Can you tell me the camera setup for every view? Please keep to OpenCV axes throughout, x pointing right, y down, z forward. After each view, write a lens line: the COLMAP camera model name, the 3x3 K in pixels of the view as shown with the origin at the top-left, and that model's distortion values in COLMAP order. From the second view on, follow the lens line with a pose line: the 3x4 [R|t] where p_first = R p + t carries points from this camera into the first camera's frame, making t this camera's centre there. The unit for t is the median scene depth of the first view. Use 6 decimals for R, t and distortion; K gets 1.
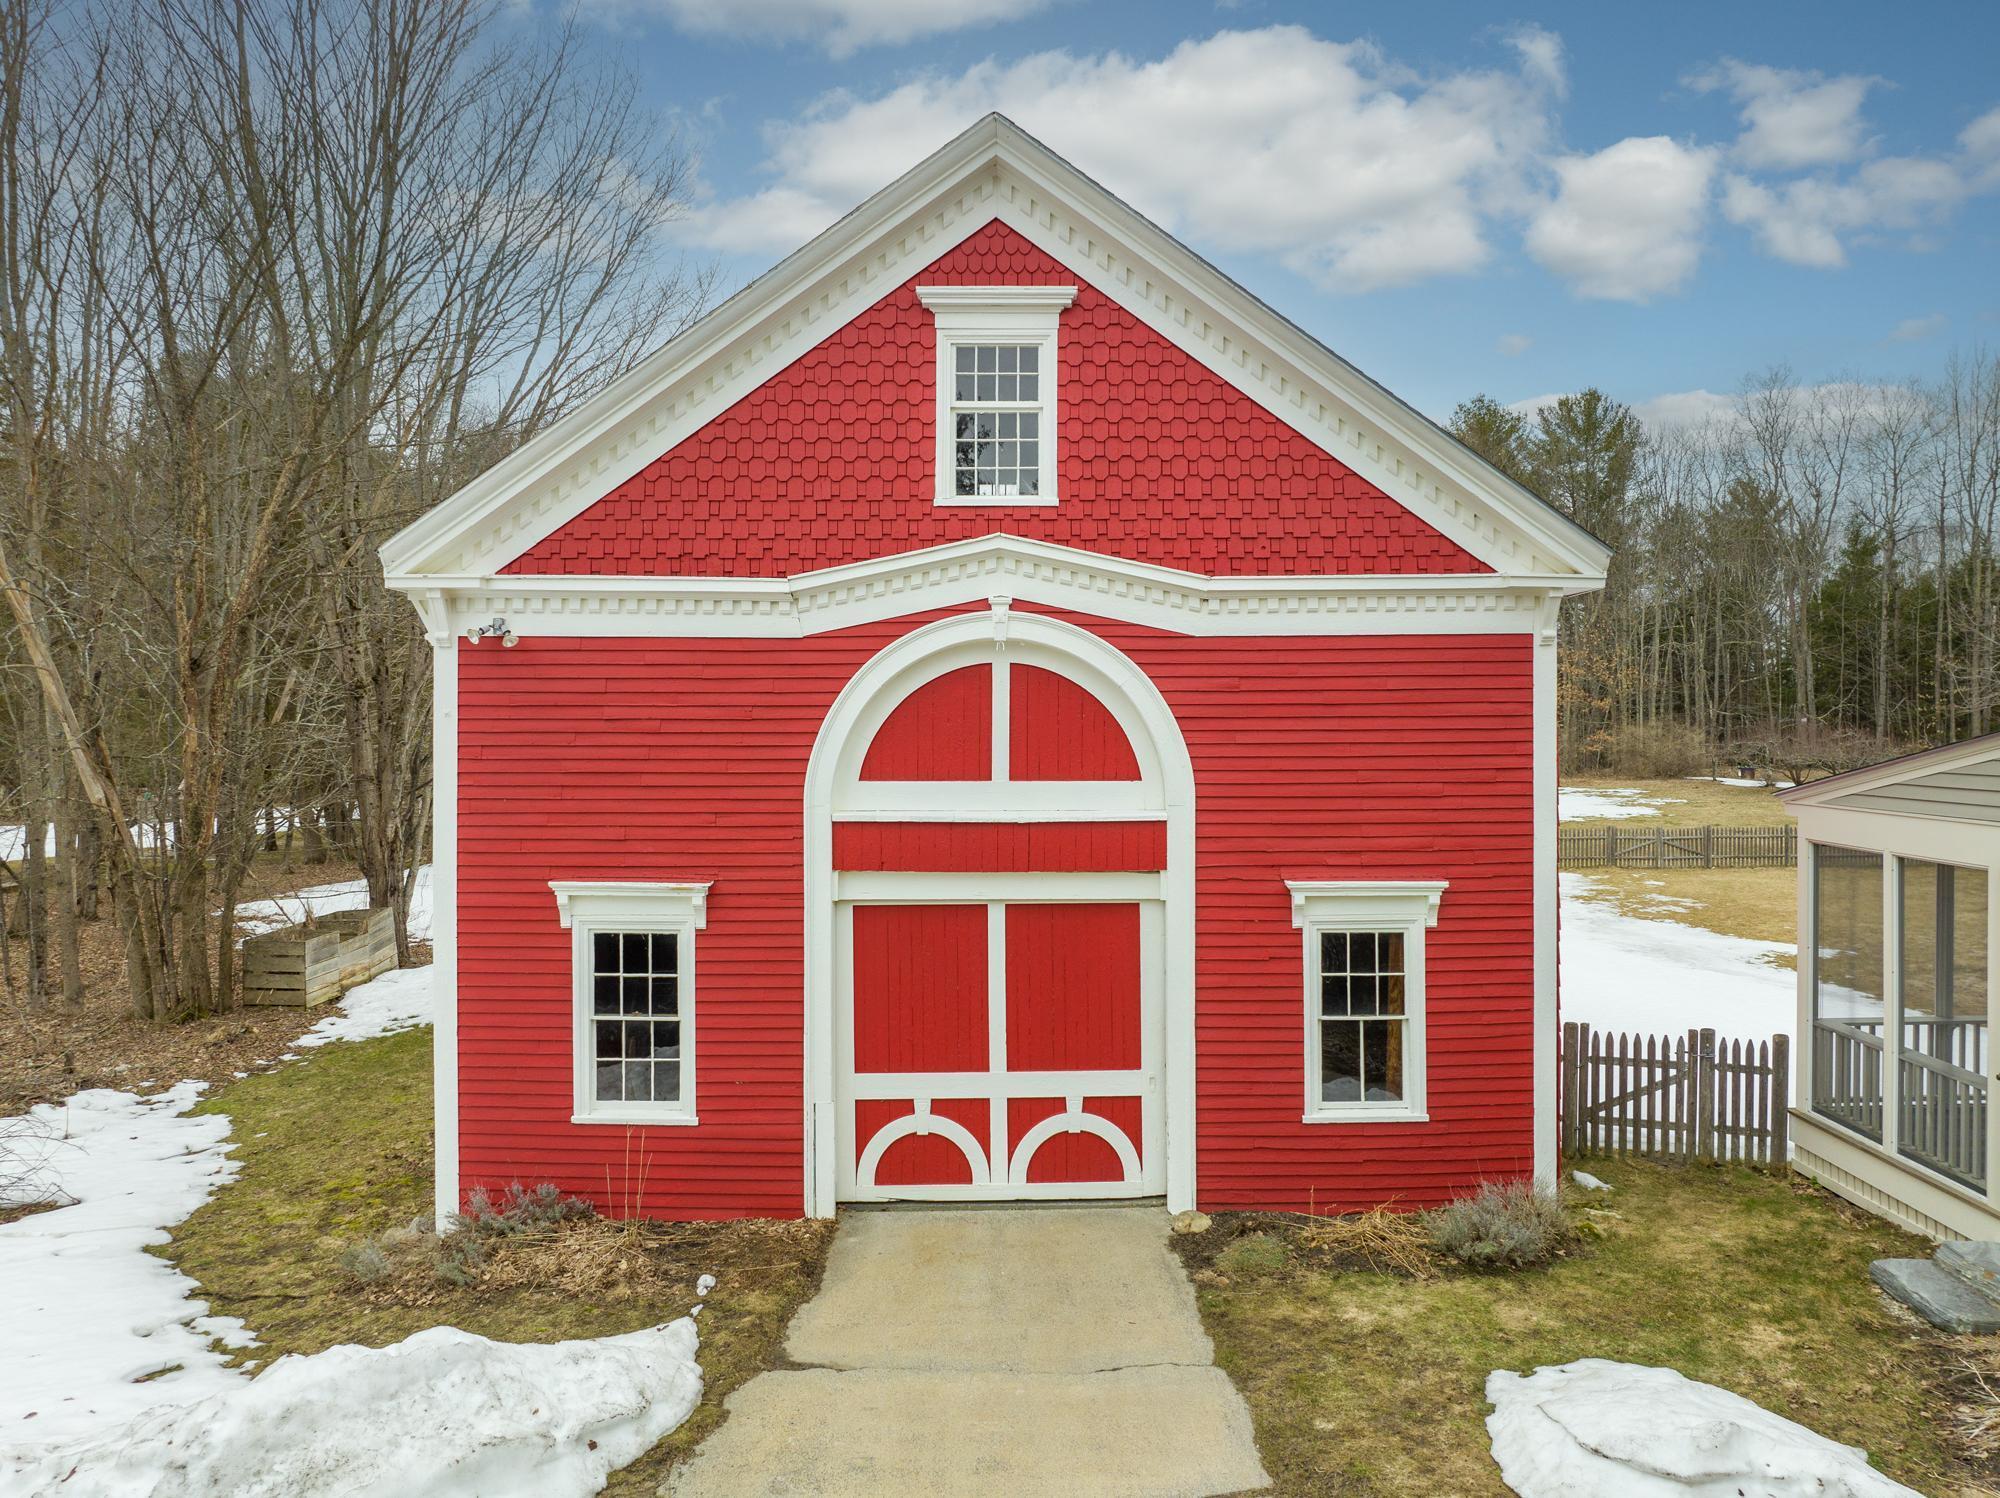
lens RADIAL K [[1410.6, 0, 1051.4], [0, 1410.6, 744.9], [0, 0, 1]] dist [-0.026384, -0.005875]
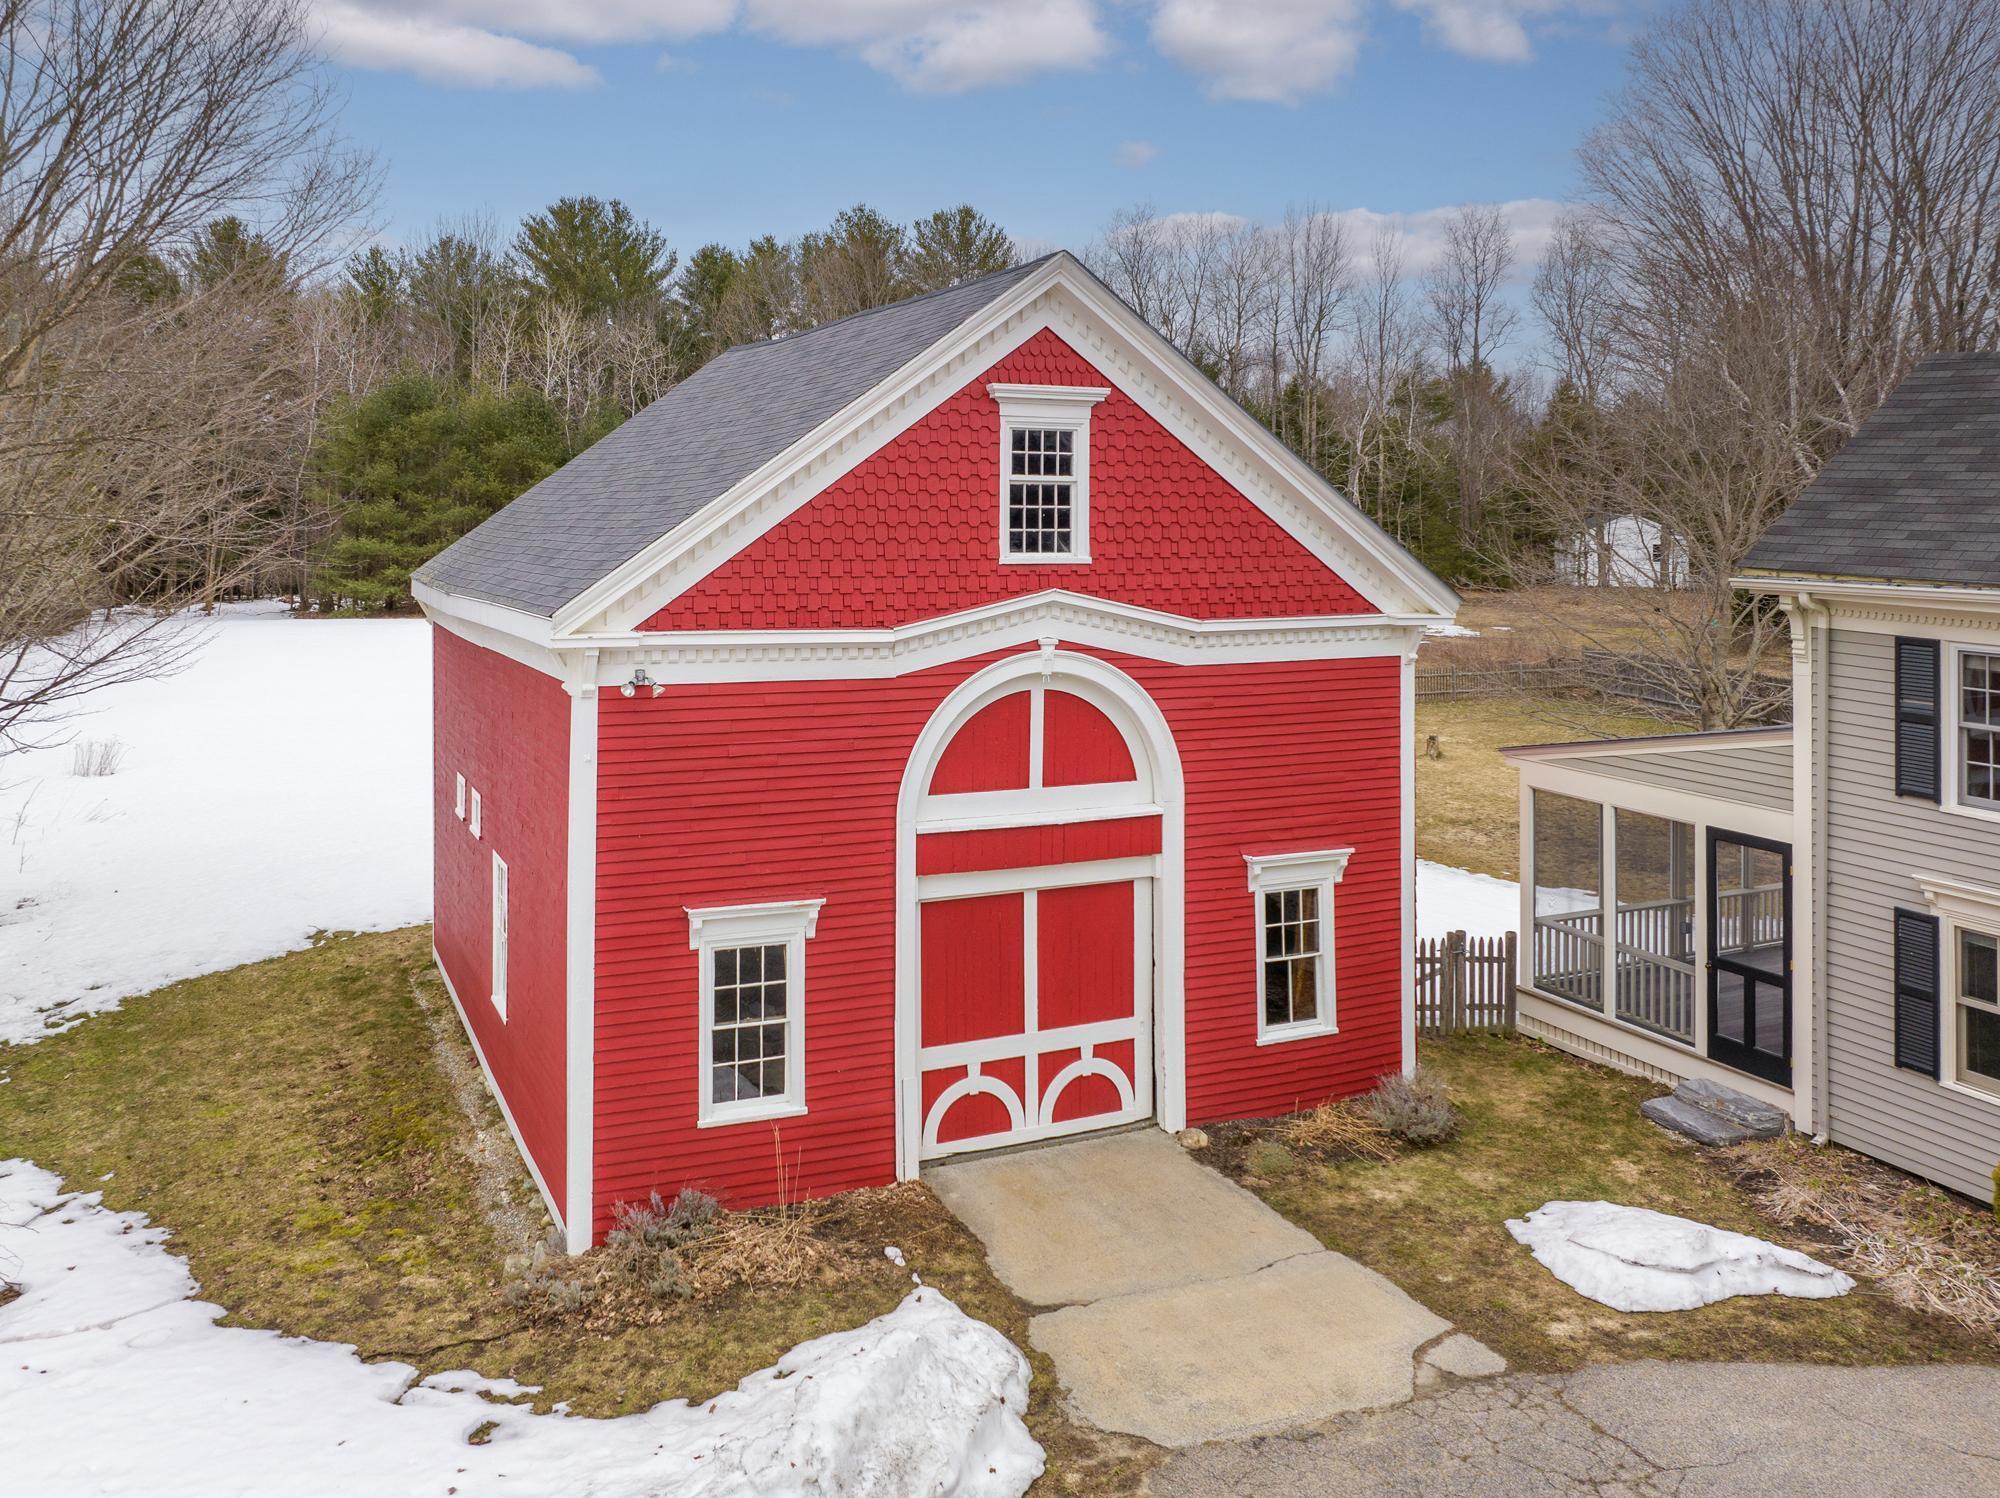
lens RADIAL K [[1562.1, 0, 922.6], [0, 1562.1, 498.6], [0, 0, 1]] dist [0.013479, -0.046460]
pose [[0.924231, 0.011341, 0.381665, -0.649792], [-0.002881, 0.999738, -0.022729, -0.194437], [-0.381823, 0.019907, 0.924021, -0.203609]]
